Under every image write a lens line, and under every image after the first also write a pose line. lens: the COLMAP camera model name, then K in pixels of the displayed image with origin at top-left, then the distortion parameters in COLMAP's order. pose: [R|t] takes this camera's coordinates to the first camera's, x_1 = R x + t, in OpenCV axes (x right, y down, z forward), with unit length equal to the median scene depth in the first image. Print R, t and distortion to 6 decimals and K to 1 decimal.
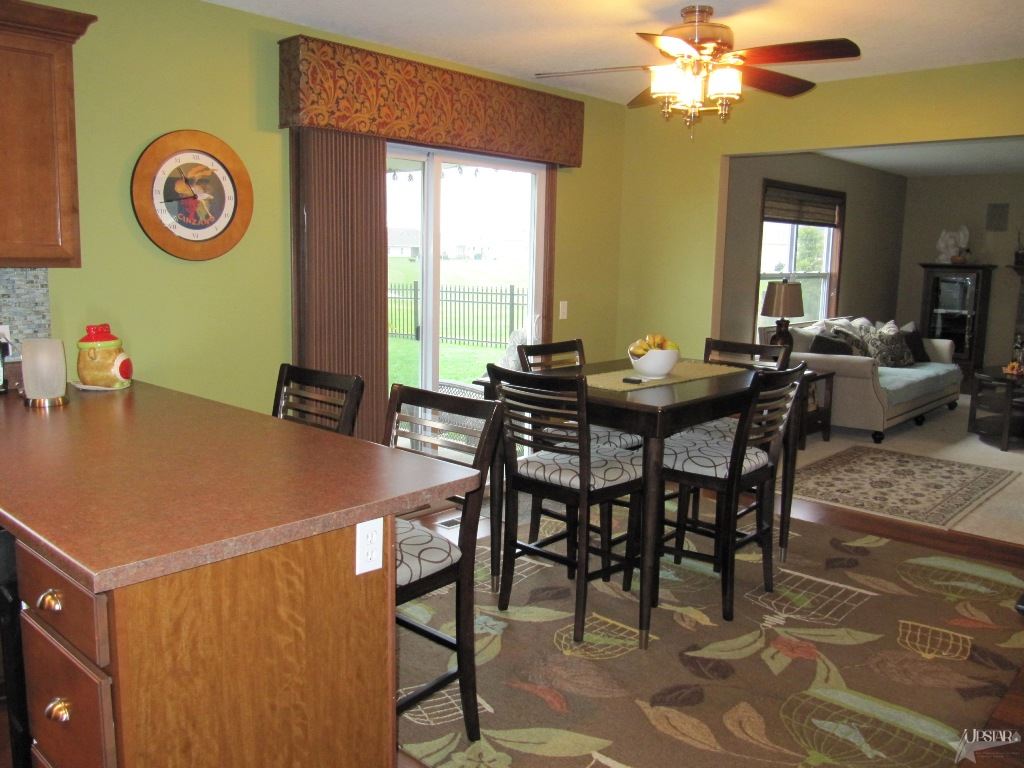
lens RADIAL K [[840.7, 0, 506.9], [0, 840.7, 382.0], [0, 0, 1]] dist [-0.068041, 0.042957]
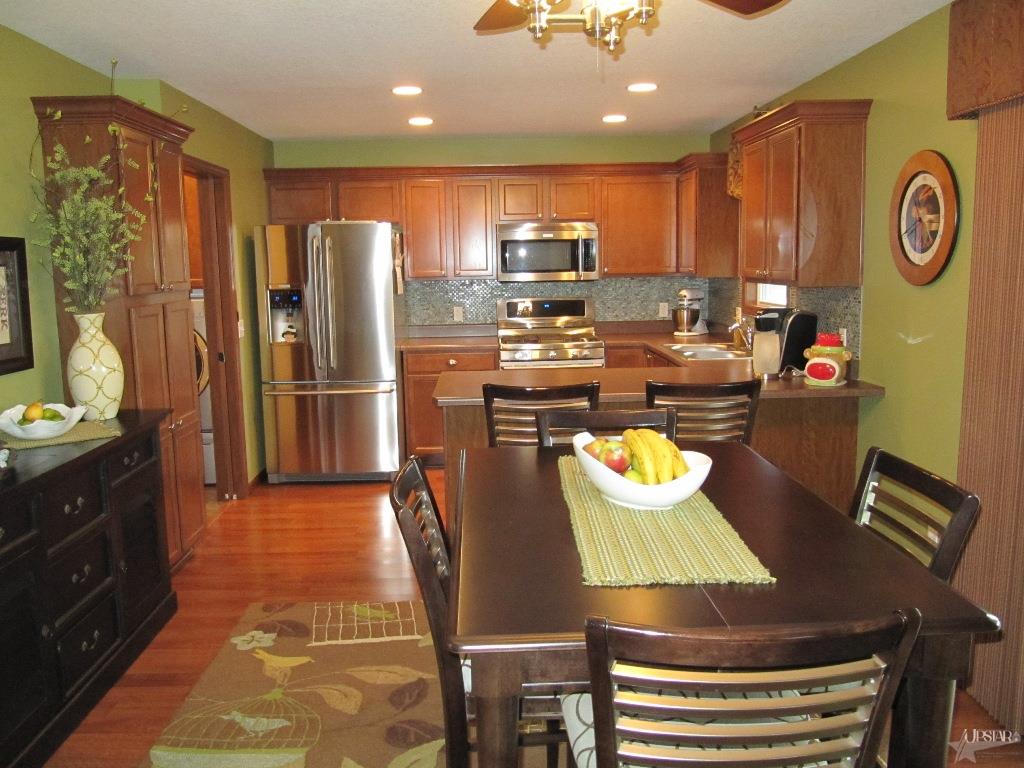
lens RADIAL K [[840.7, 0, 506.9], [0, 840.7, 382.0], [0, 0, 1]] dist [-0.068041, 0.042957]
pose [[-0.717936, 0.093100, -0.689856, 0.748374], [-0.099411, 0.967146, 0.233980, -0.250219], [0.688975, 0.236562, -0.685093, 1.577288]]
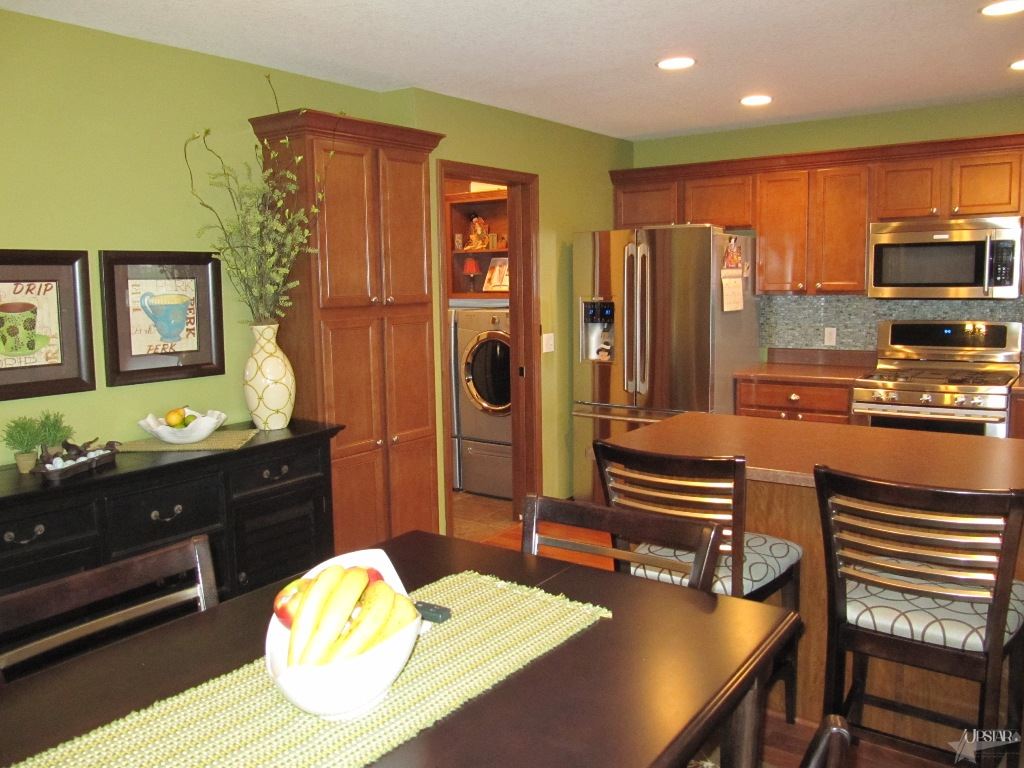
lens RADIAL K [[840.7, 0, 506.9], [0, 840.7, 382.0], [0, 0, 1]] dist [-0.068041, 0.042957]
pose [[-0.993140, 0.015073, -0.115952, 0.183636], [-0.016353, 0.964007, 0.265375, -0.257463], [0.115778, 0.265451, -0.957147, 1.564203]]
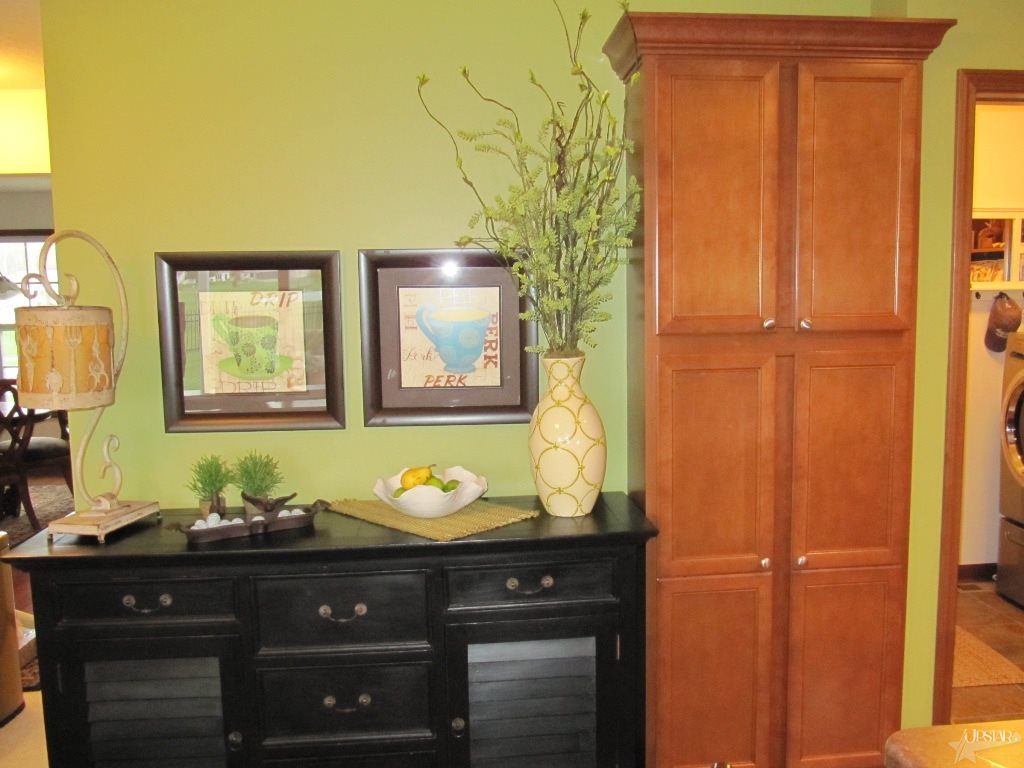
lens RADIAL K [[895.5, 0, 551.9], [0, 895.5, 405.3], [0, 0, 1]] dist [-0.084004, 0.081372]
pose [[-0.751317, -0.087068, 0.654173, -0.142462], [0.100280, 0.964686, 0.243567, -0.180210], [-0.652278, 0.248597, -0.716054, 1.010705]]
